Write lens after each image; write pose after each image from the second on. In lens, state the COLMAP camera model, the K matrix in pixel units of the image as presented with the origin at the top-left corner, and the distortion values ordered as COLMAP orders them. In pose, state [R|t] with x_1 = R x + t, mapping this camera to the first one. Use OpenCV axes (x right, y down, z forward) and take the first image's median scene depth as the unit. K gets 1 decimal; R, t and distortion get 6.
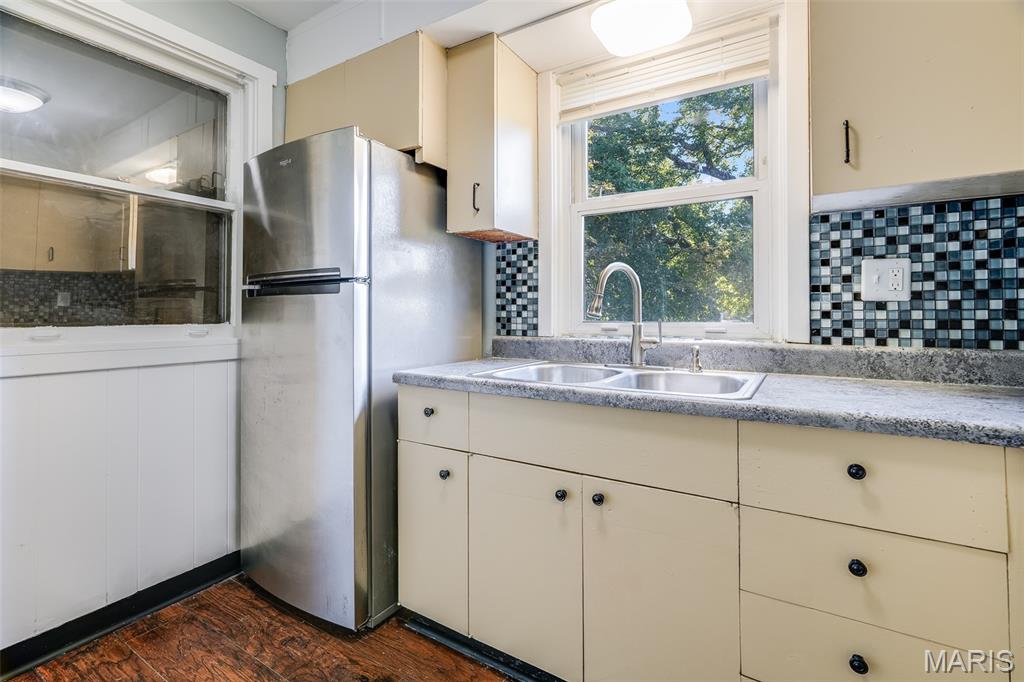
lens RADIAL K [[465.2, 0, 504.5], [0, 465.2, 307.2], [0, 0, 1]] dist [-0.015413, 0.006944]
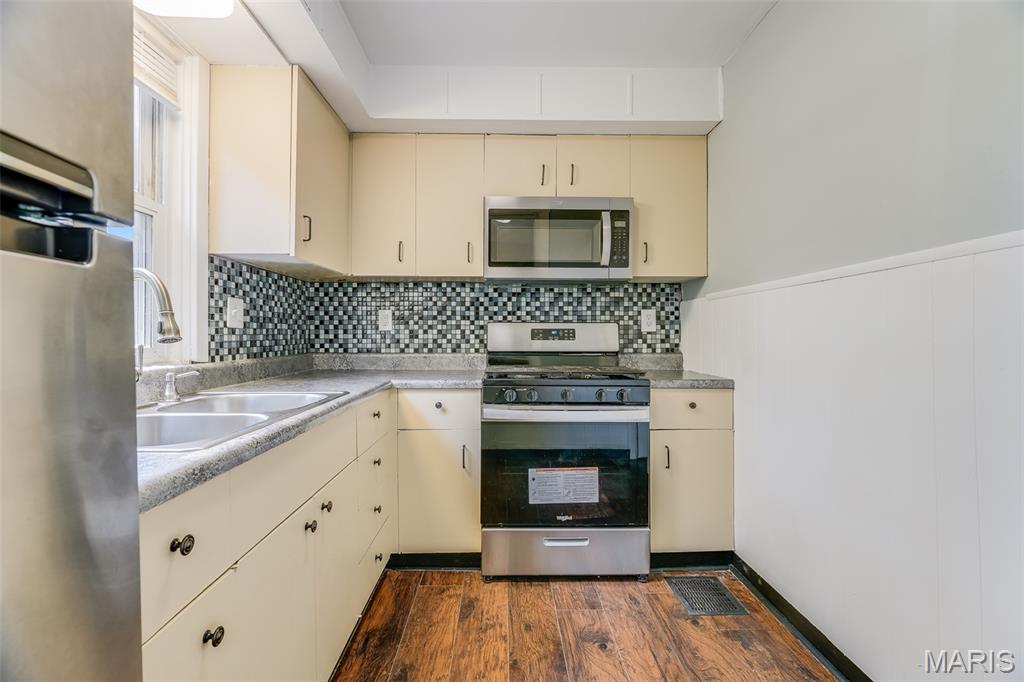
lens RADIAL K [[465.2, 0, 513.8], [0, 465.2, 336.9], [0, 0, 1]] dist [-0.015413, 0.006944]
pose [[-0.562777, -0.001548, 0.826607, -0.811377], [-0.009660, 0.999942, -0.004704, 0.012247], [-0.826552, -0.010632, -0.562759, 1.076849]]
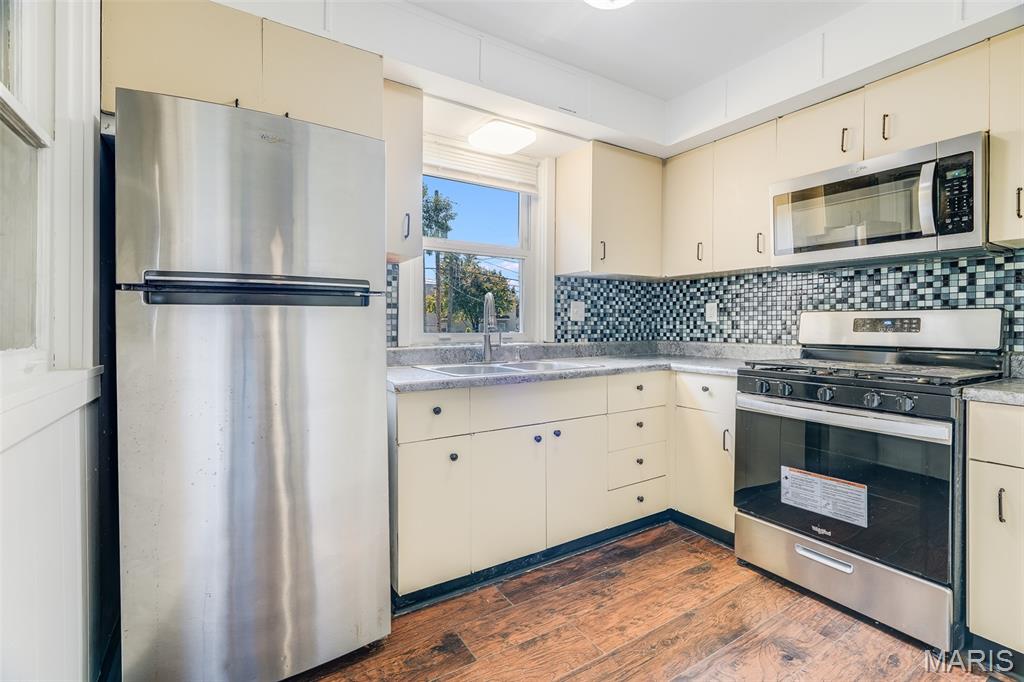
lens RADIAL K [[465.2, 0, 494.3], [0, 465.2, 328.4], [0, 0, 1]] dist [-0.015413, 0.006944]
pose [[0.447647, -0.004457, 0.894199, -1.259011], [-0.012350, 0.999861, 0.011166, 0.001318], [-0.894125, -0.016042, 0.447530, 0.373879]]
